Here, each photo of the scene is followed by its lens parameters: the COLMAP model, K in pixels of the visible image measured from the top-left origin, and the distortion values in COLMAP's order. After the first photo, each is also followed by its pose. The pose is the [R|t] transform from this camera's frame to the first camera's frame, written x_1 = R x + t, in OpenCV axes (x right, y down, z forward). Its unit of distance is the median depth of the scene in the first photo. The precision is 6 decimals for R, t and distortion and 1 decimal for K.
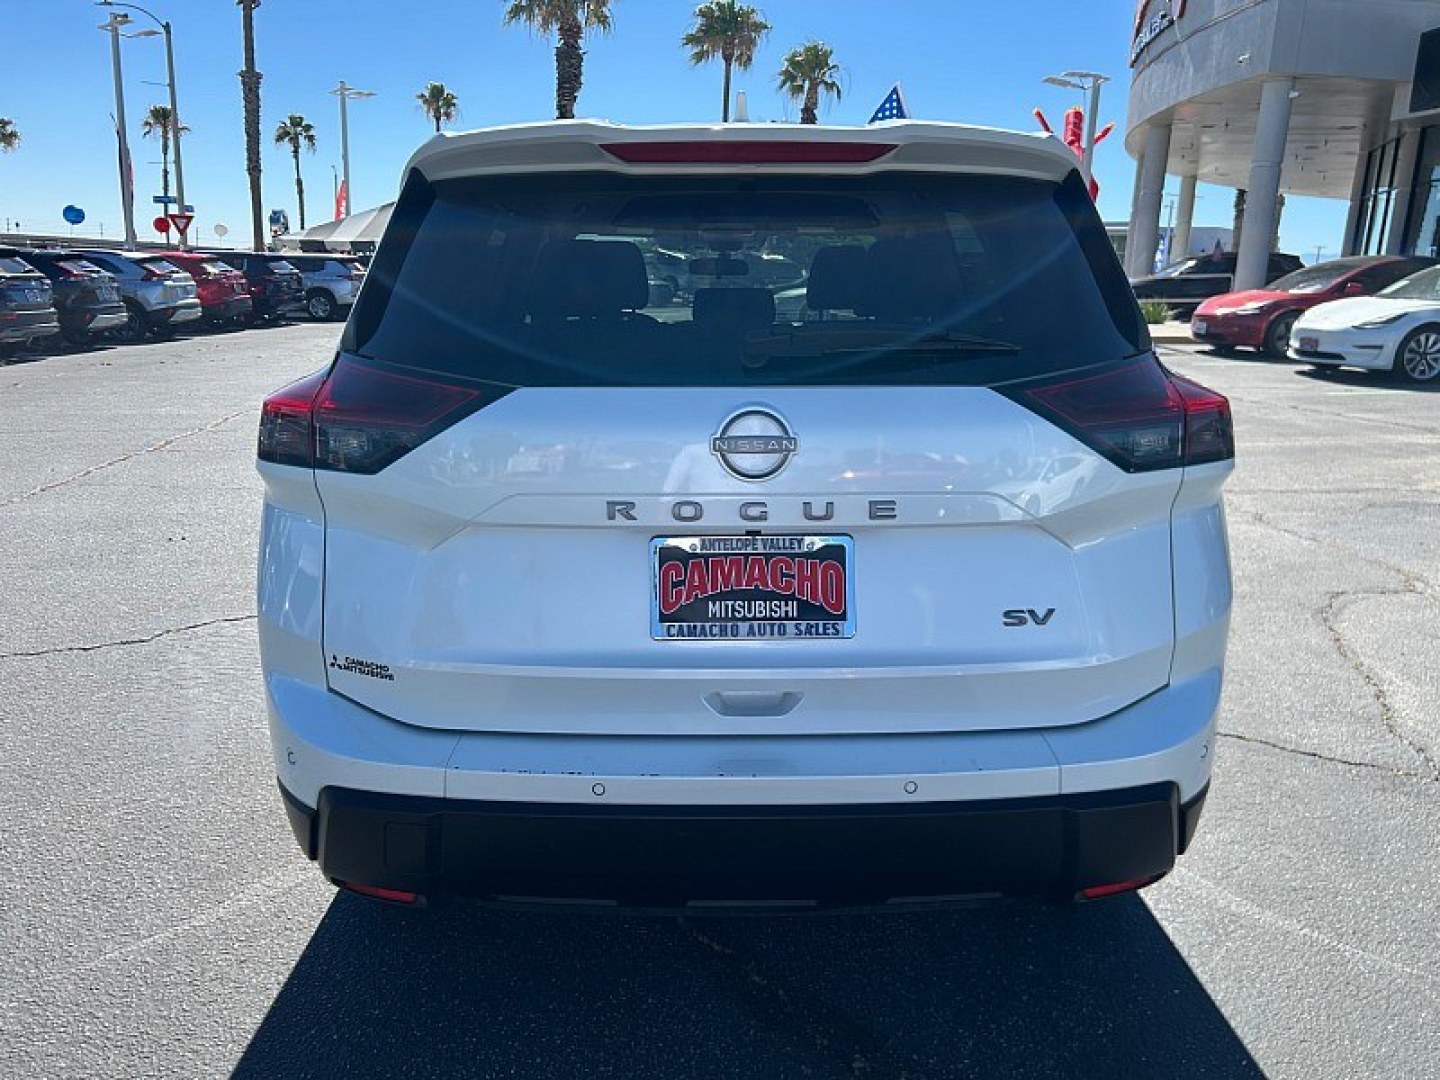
lens RADIAL K [[1115.7, 0, 720.0], [0, 1115.7, 540.0], [0, 0, 1]] dist [0.050181, -0.057307]
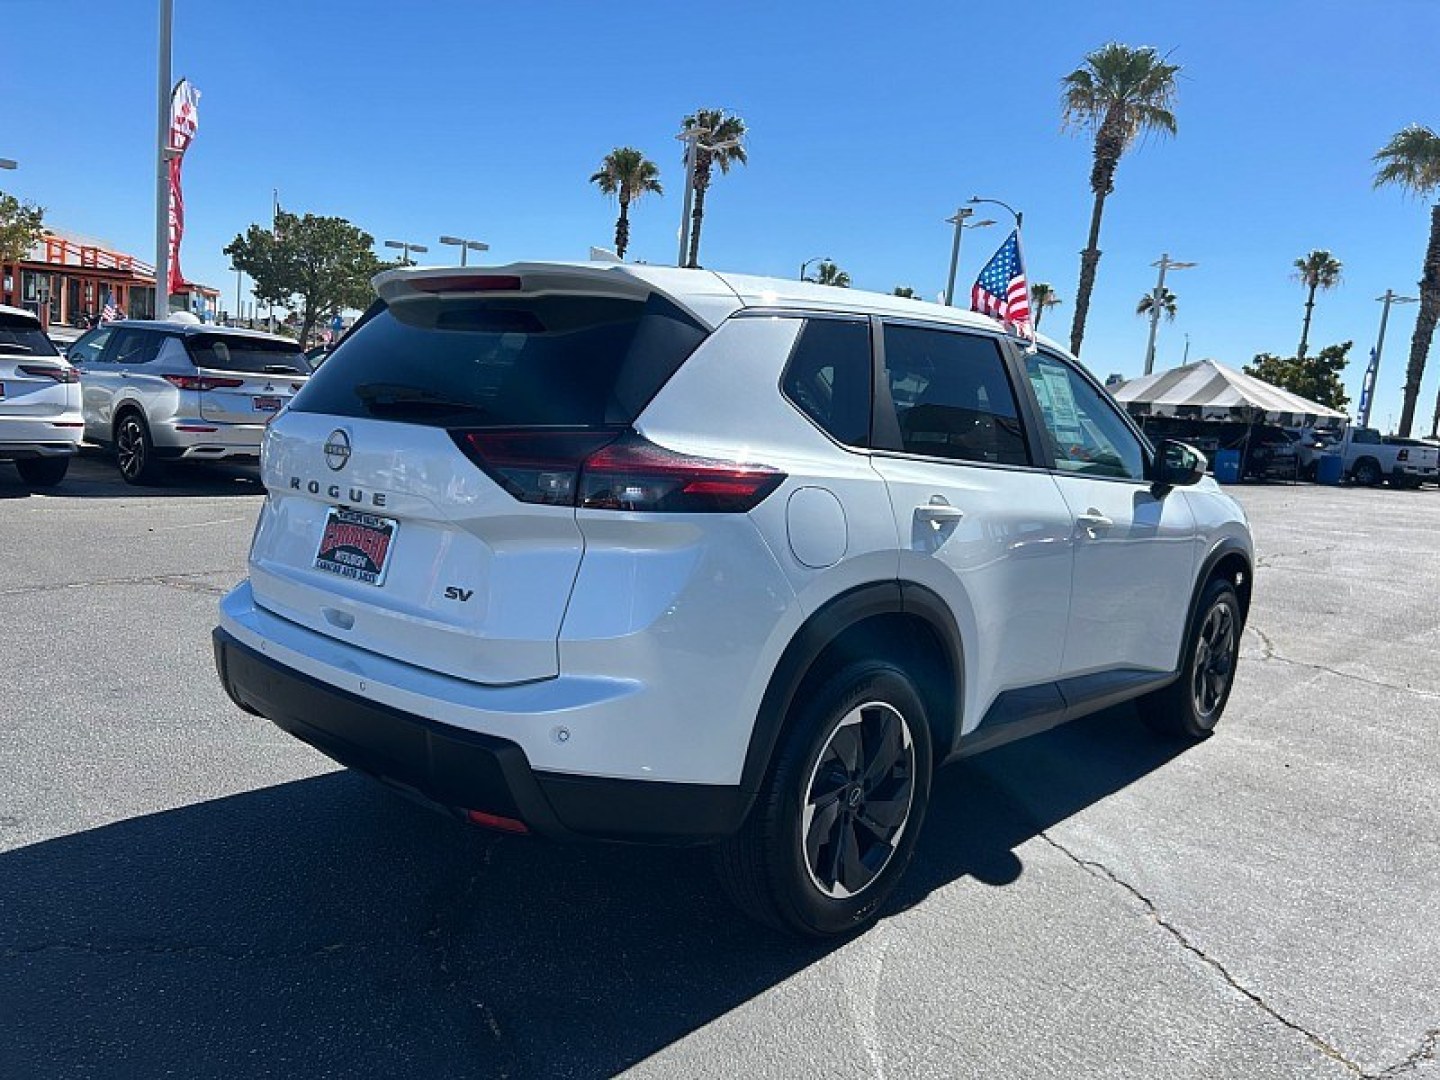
lens RADIAL K [[1068.4, 0, 720.0], [0, 1068.4, 540.0], [0, 0, 1]] dist [0.094559, -0.003832]
pose [[0.758973, 0.140670, -0.635746, 1.368980], [-0.223858, 0.973239, -0.051902, -0.000993], [0.611431, 0.181709, 0.770152, 0.145295]]
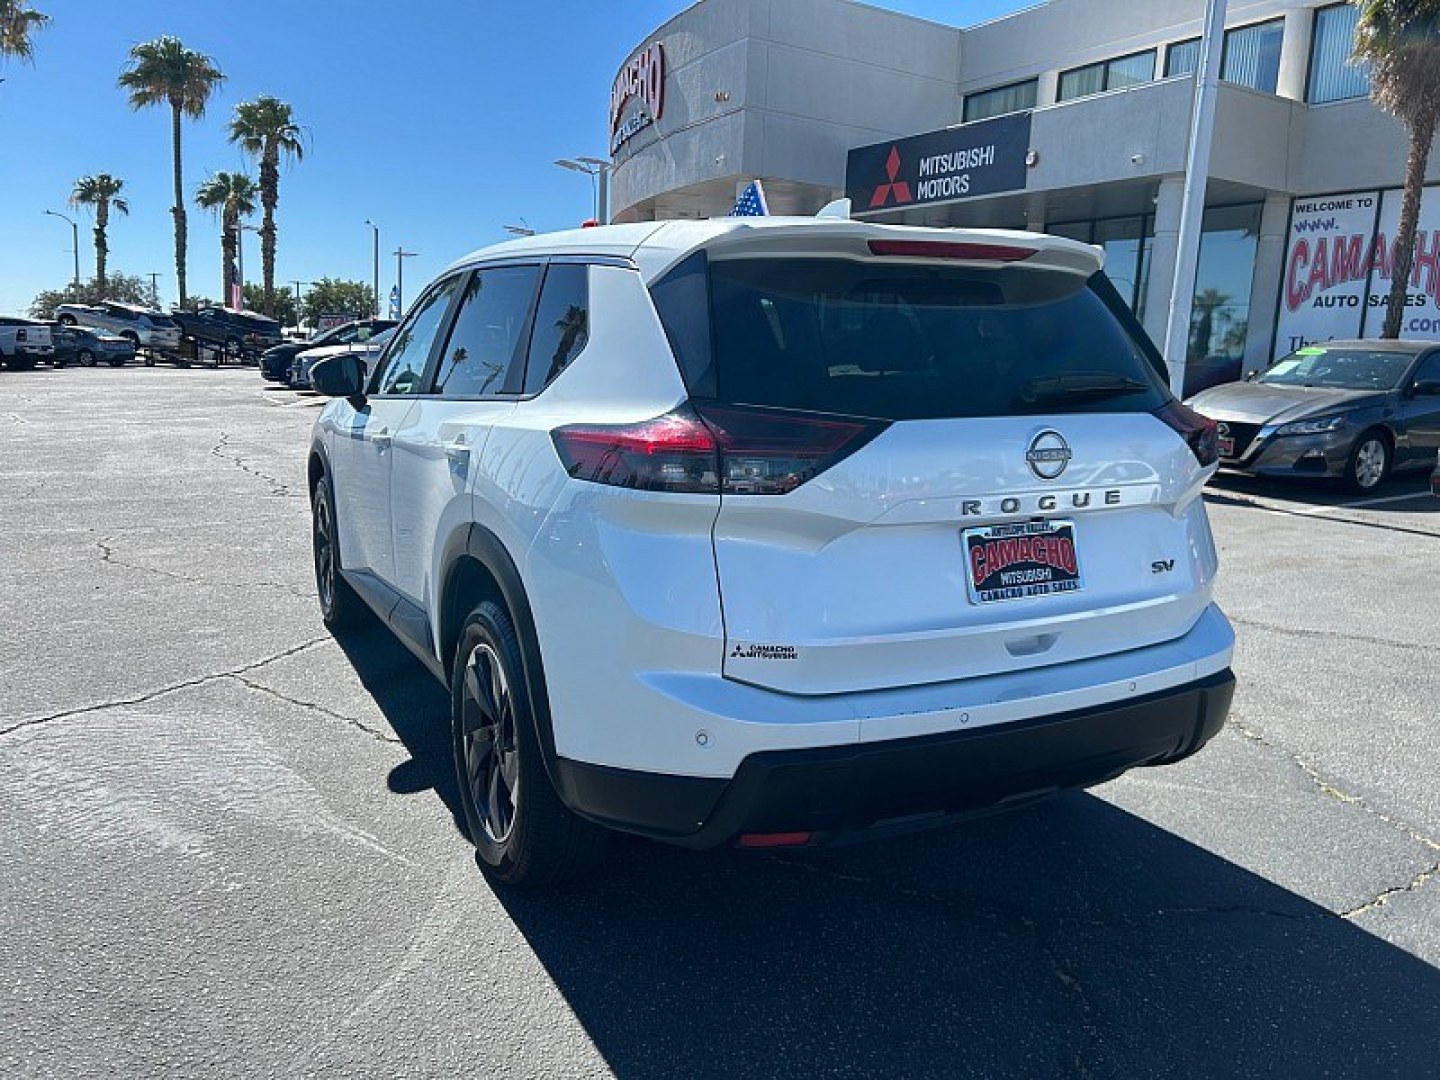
lens RADIAL K [[1101.0, 0, 716.3], [0, 1101.0, 558.1], [0, 0, 1]] dist [0.006657, -0.005391]
pose [[0.892186, -0.073380, 0.445668, -0.909594], [0.088857, 0.995947, -0.013900, 0.024490], [-0.442842, 0.052002, 0.895091, -0.049759]]
